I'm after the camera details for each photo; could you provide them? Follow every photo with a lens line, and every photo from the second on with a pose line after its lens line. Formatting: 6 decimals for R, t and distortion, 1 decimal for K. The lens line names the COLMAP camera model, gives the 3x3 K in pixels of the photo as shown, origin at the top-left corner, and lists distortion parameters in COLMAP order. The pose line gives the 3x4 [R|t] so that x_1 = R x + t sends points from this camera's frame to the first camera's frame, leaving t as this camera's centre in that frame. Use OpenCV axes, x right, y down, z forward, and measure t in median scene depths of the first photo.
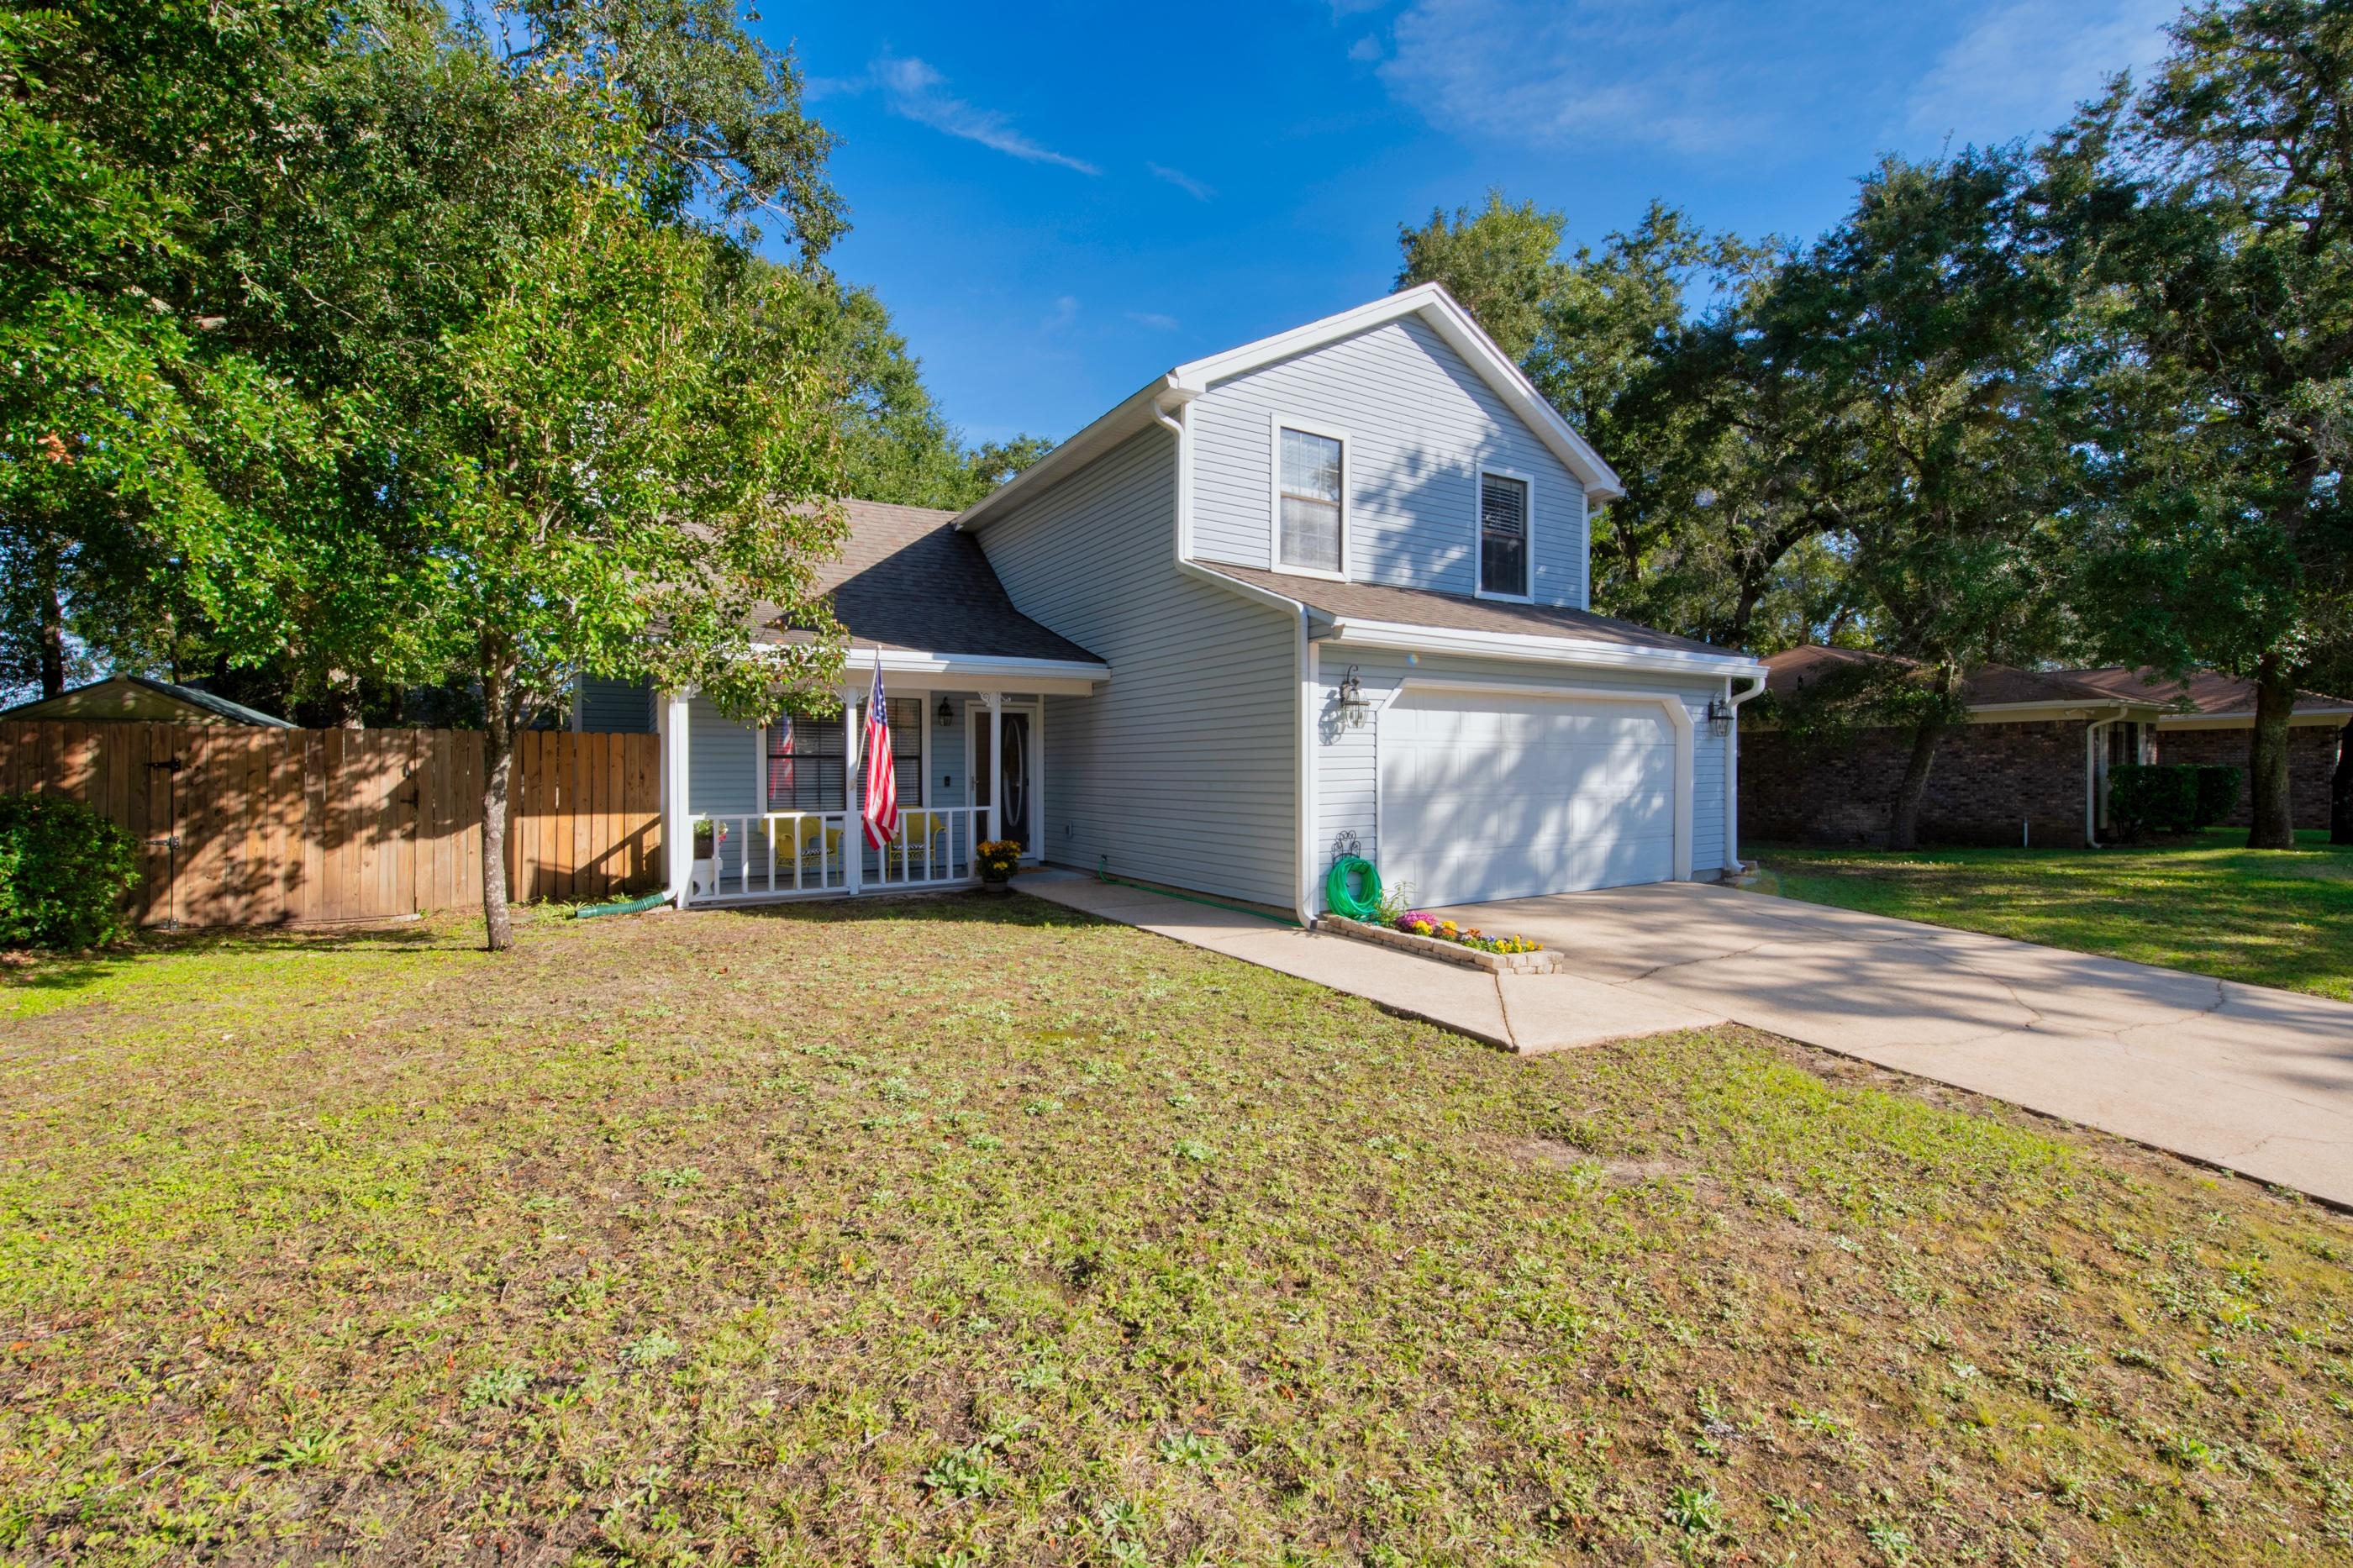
lens RADIAL K [[953.4, 0, 1191.4], [0, 953.4, 765.9], [0, 0, 1]] dist [-0.000530, -0.005872]
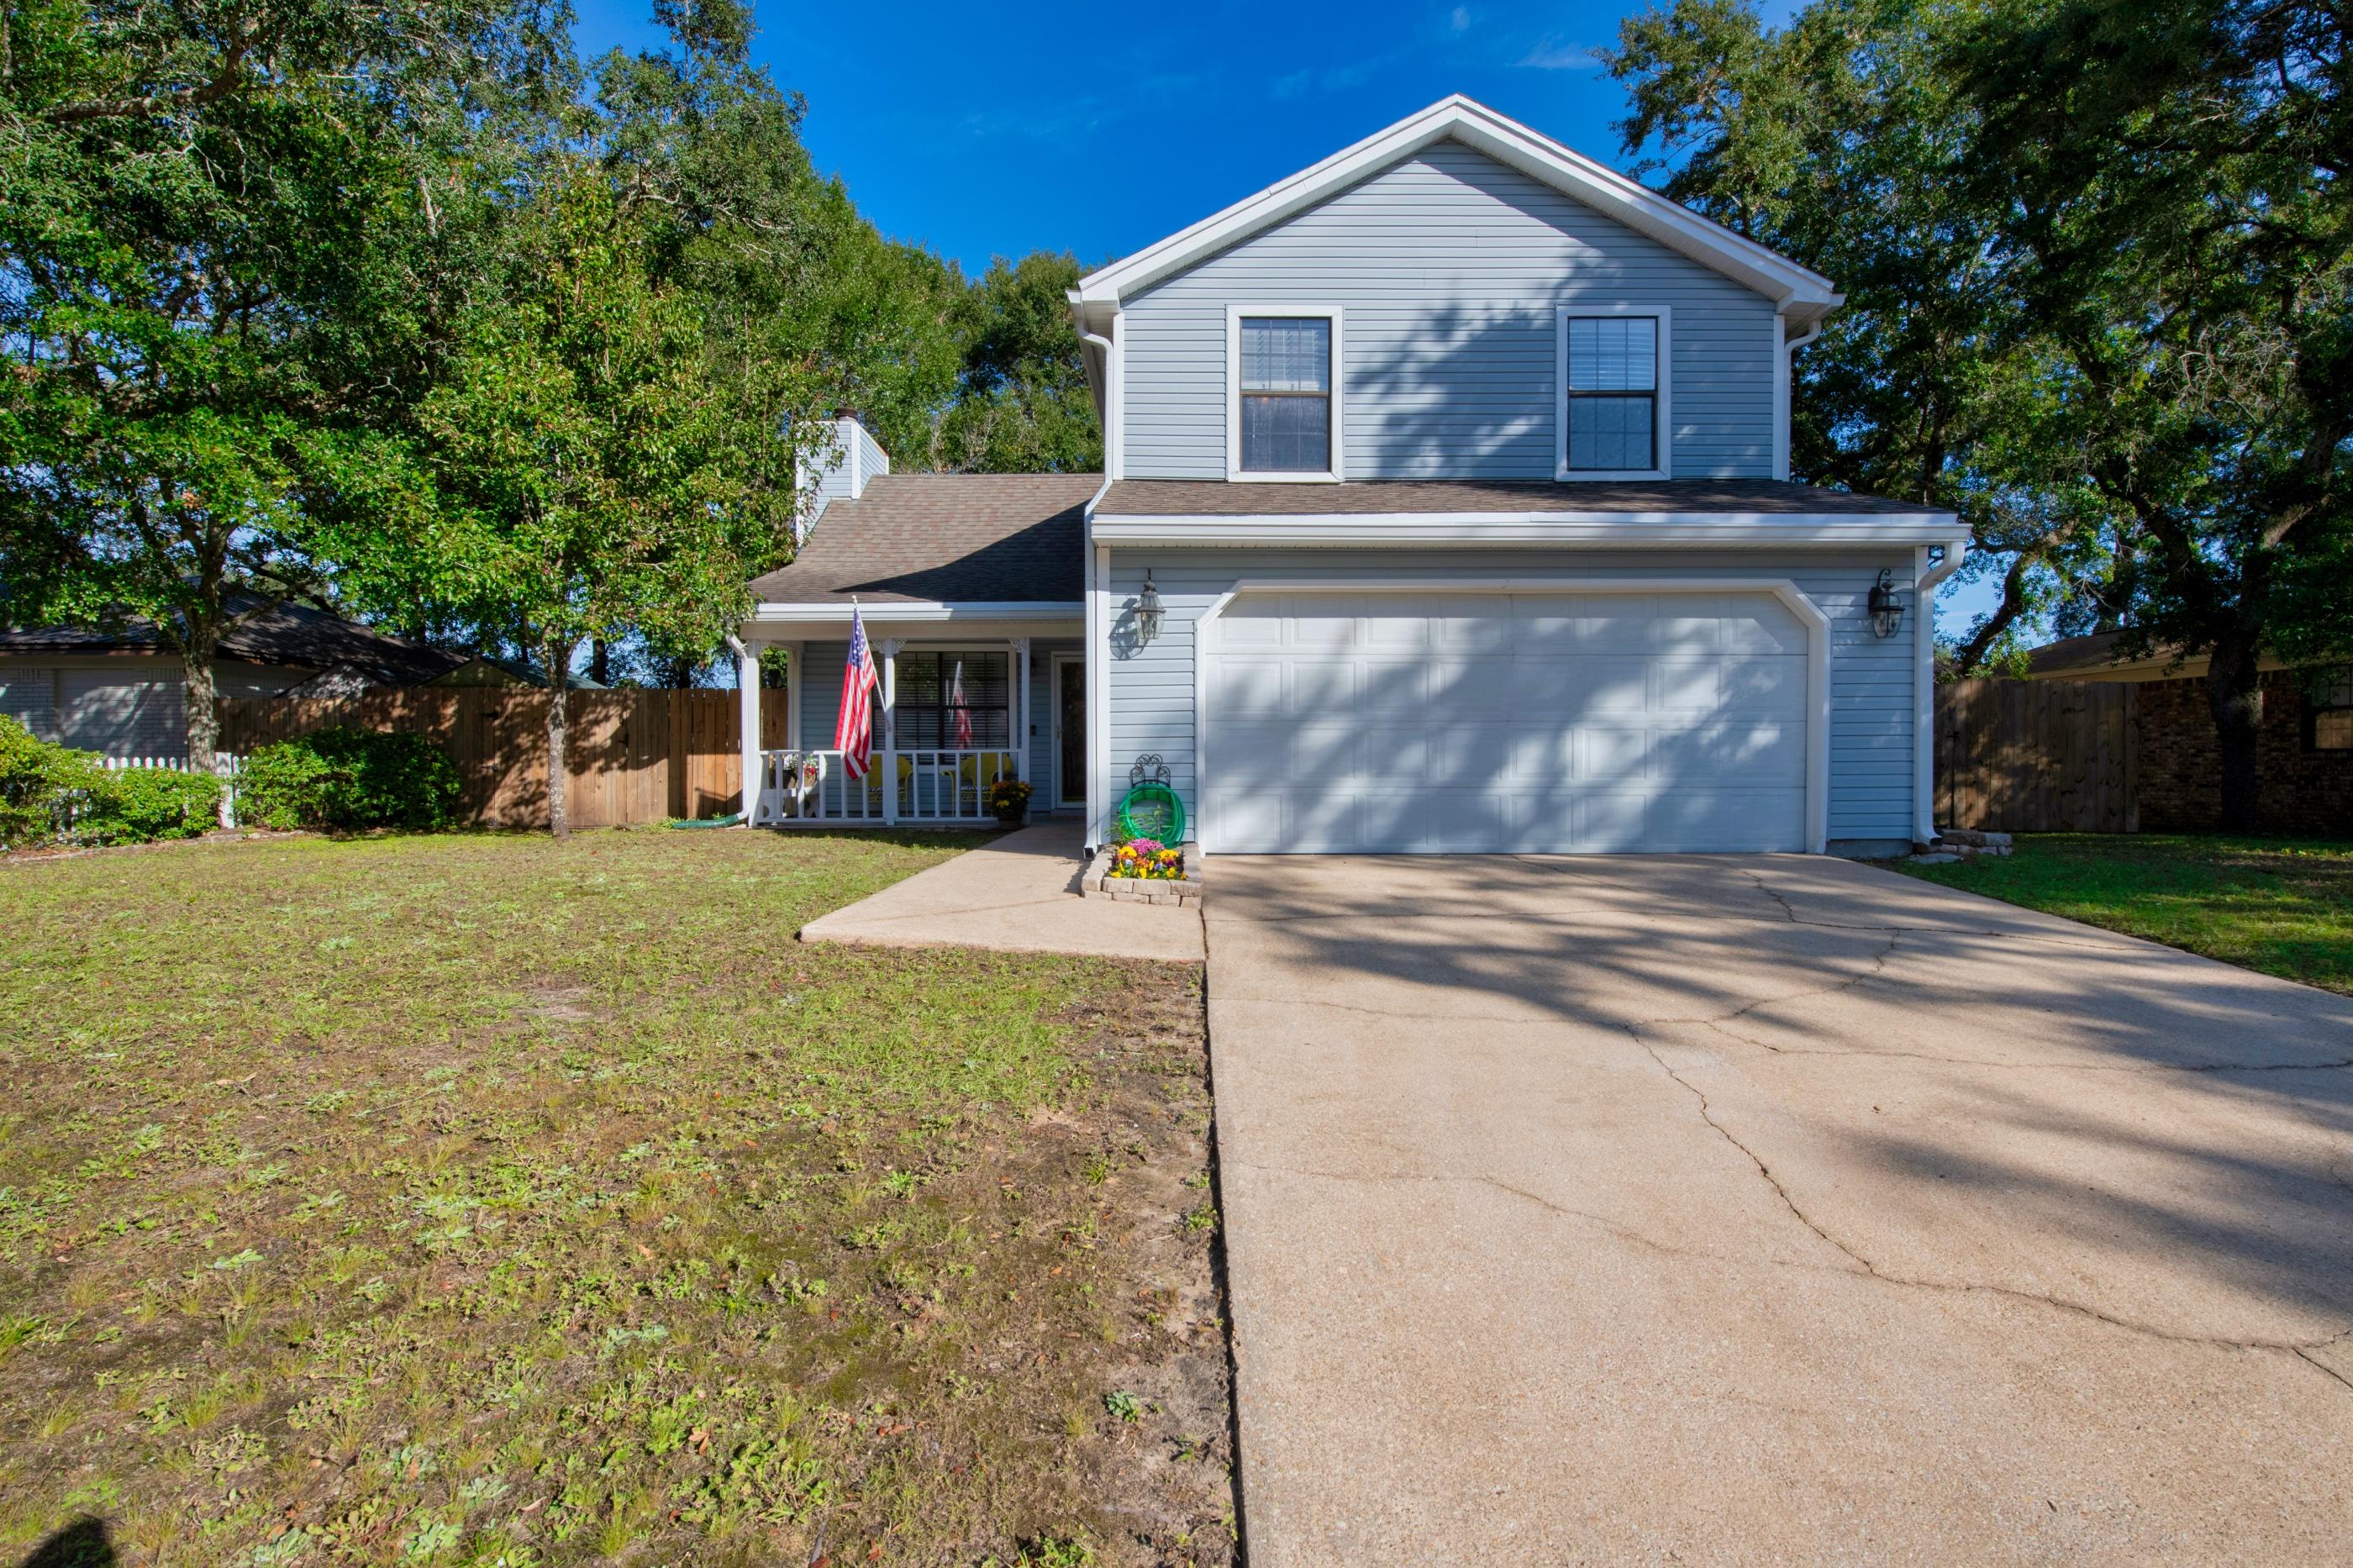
lens RADIAL K [[1007.4, 0, 1135.3], [0, 1007.4, 762.4], [0, 0, 1]] dist [0.000504, -0.000024]
pose [[0.856006, 0.002825, -0.516958, 0.574733], [-0.000381, 0.999988, 0.004834, 0.063852], [0.516966, -0.003941, 0.855997, 0.166451]]
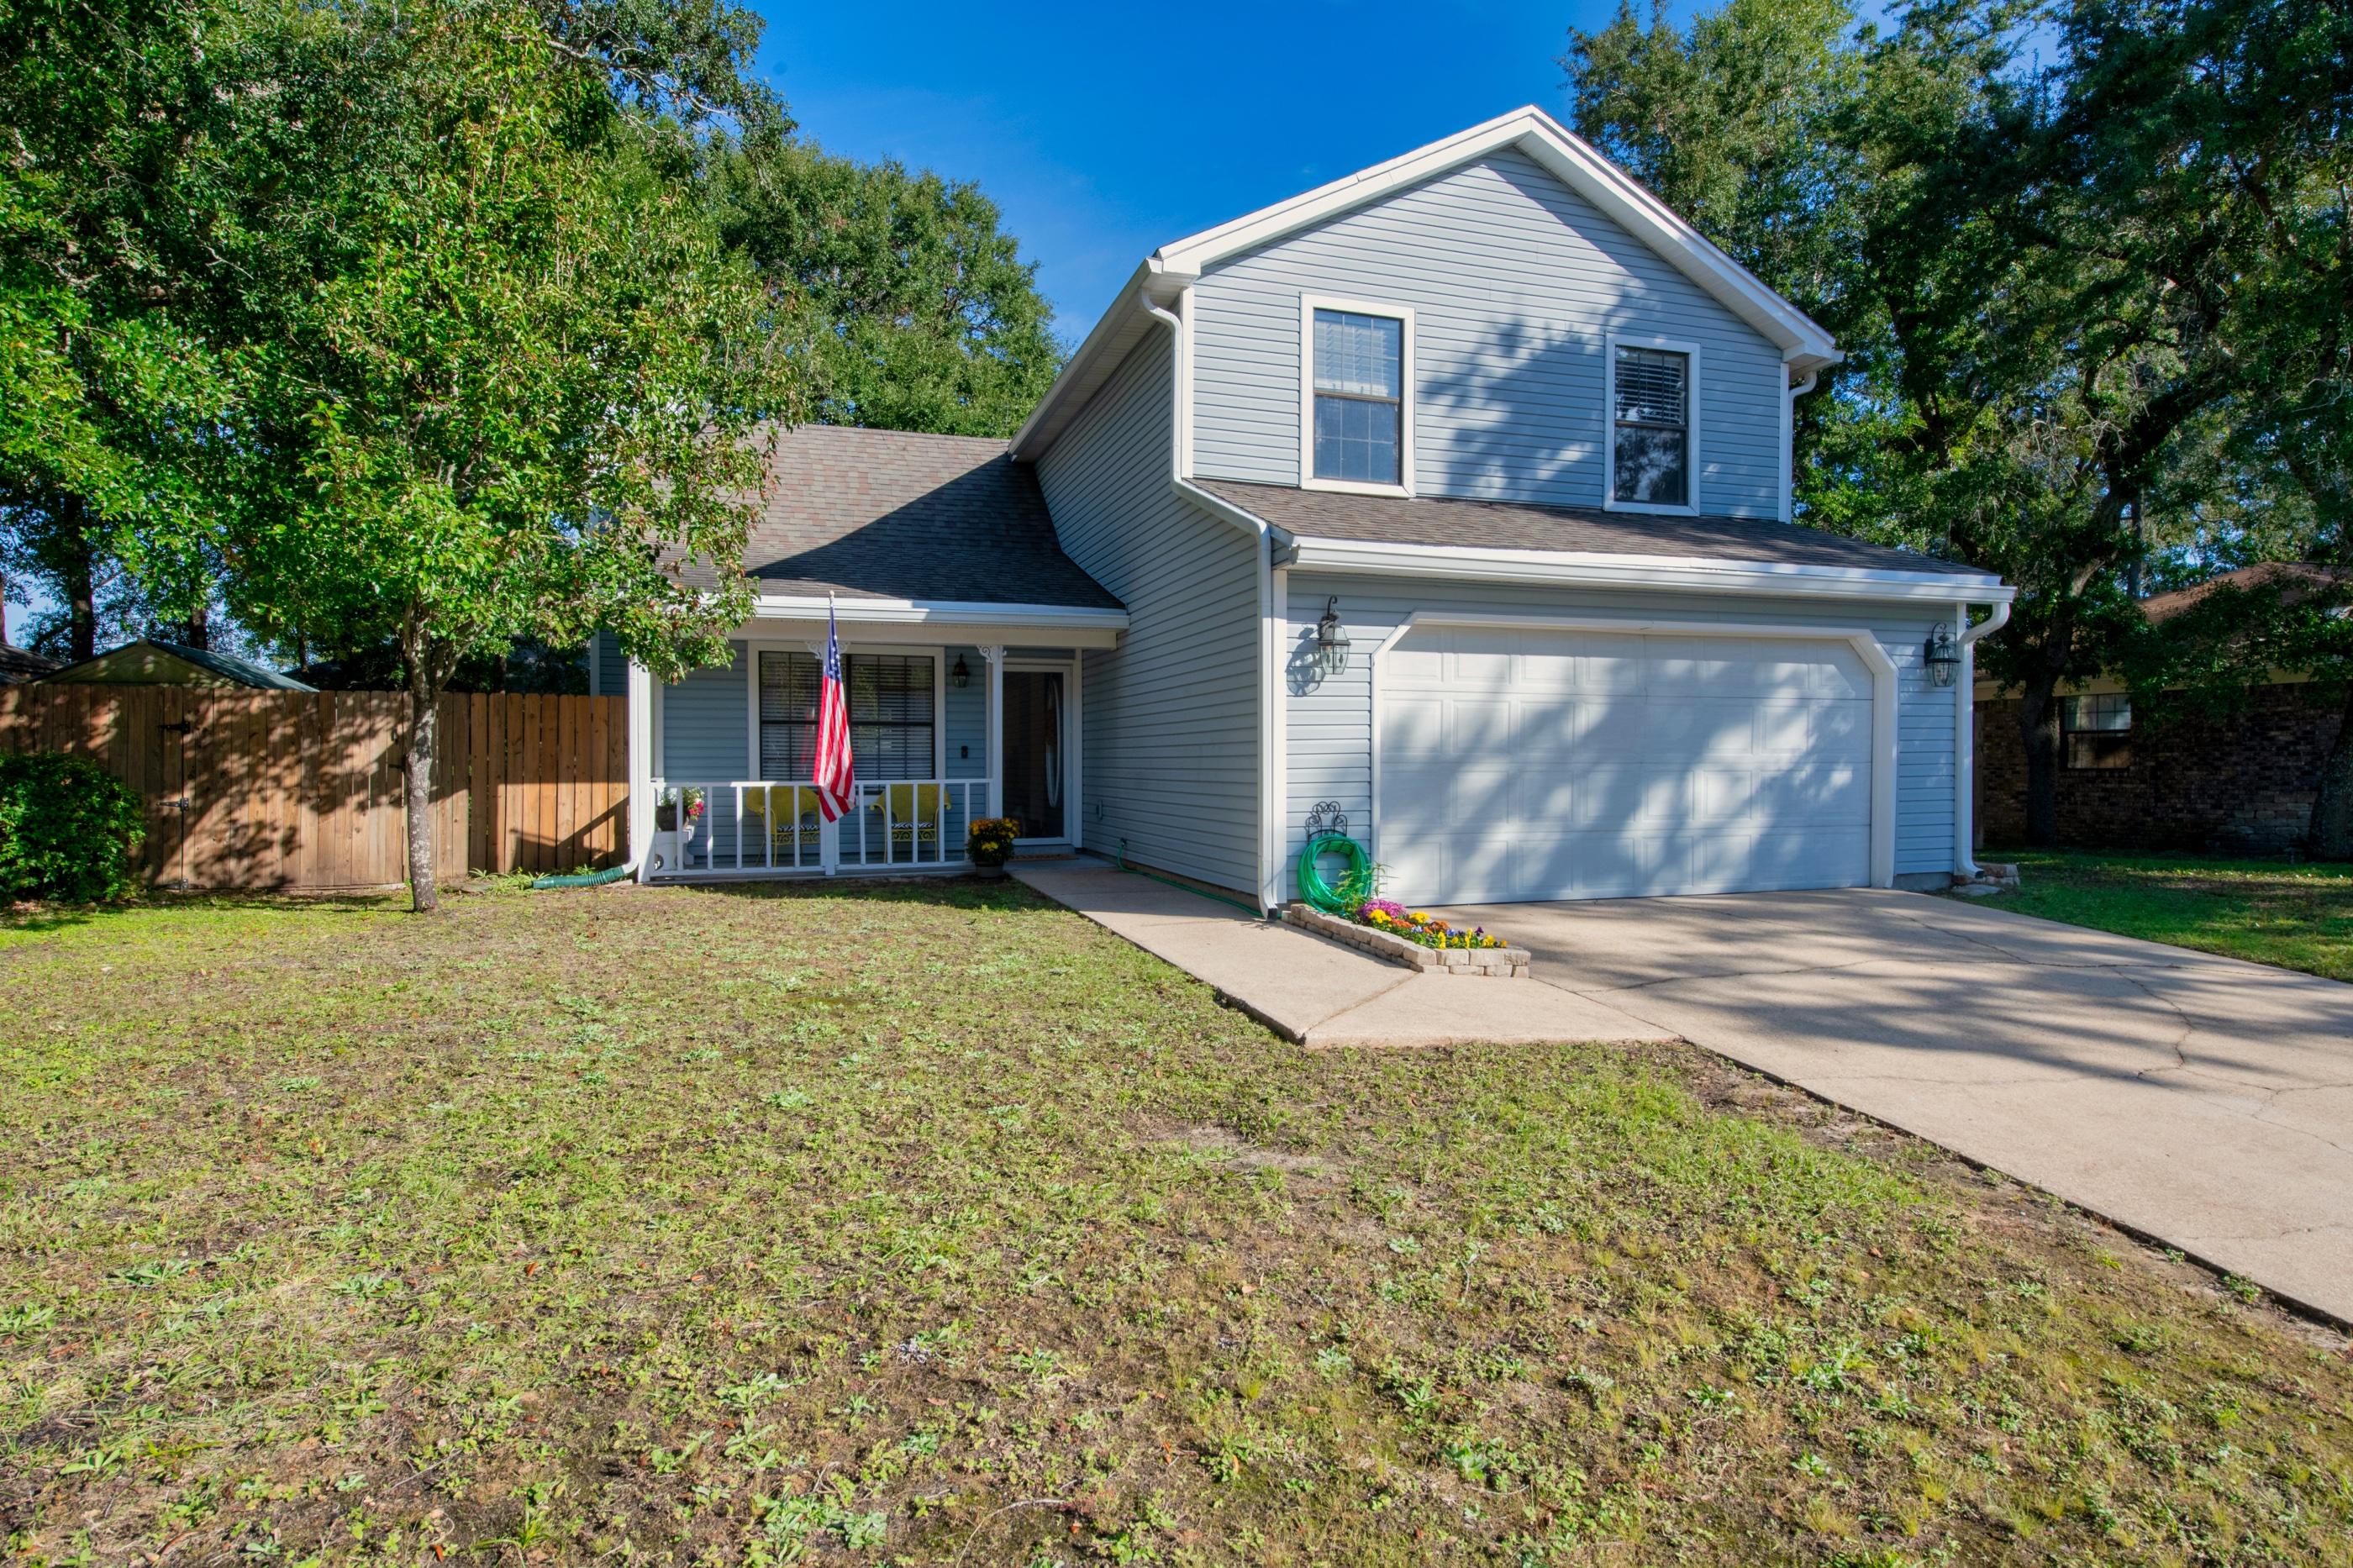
lens RADIAL K [[1201.4, 0, 1165.0], [0, 1201.4, 752.2], [0, 0, 1]] dist [0.016652, -0.013001]
pose [[0.973839, 0.001469, -0.227235, 0.234368], [-0.001982, 0.999996, -0.002029, 0.025585], [0.227231, 0.002426, 0.973838, -0.020808]]
